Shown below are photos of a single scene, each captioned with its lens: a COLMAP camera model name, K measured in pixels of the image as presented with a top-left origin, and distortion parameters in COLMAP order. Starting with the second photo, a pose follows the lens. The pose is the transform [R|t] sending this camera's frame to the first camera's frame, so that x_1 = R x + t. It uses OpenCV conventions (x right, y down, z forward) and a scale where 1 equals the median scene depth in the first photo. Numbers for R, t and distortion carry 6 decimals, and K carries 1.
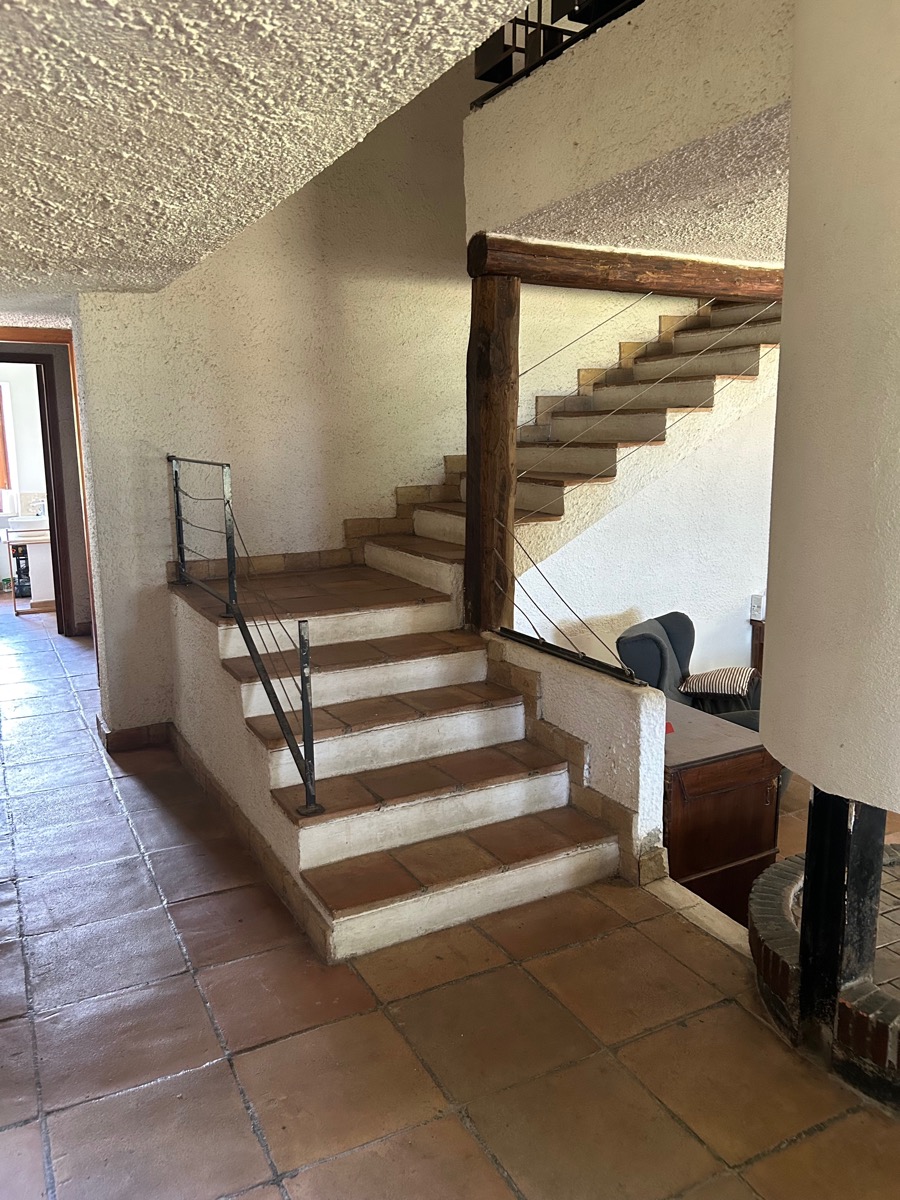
lens RADIAL K [[901.9, 0, 444.5], [0, 901.9, 623.8], [0, 0, 1]] dist [0.044798, -0.049953]
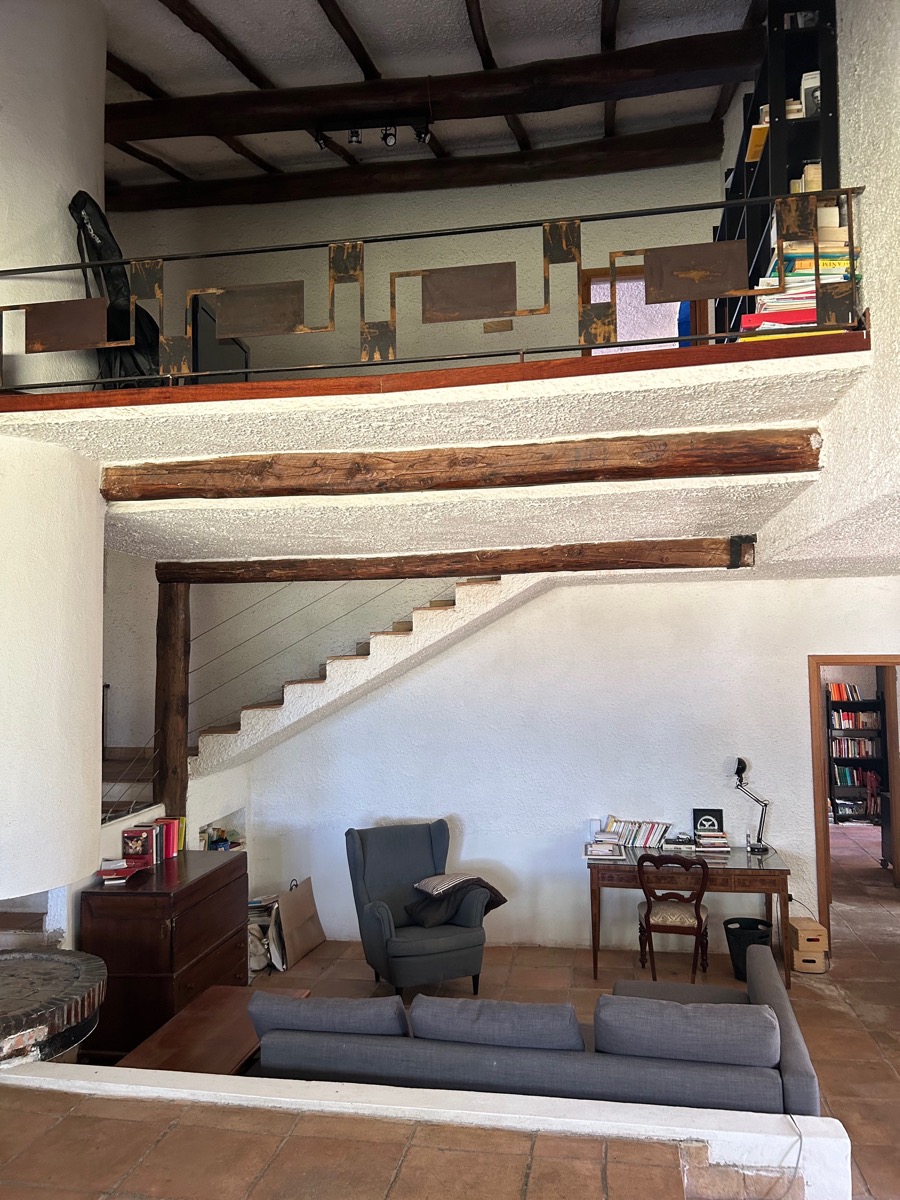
lens RADIAL K [[901.9, 0, 453.6], [0, 901.9, 600.4], [0, 0, 1]] dist [0.044798, -0.049953]
pose [[0.796852, -0.034187, -0.603206, 1.352047], [-0.118975, 0.969969, -0.212142, -0.056581], [0.592344, 0.240812, 0.768855, 0.037952]]
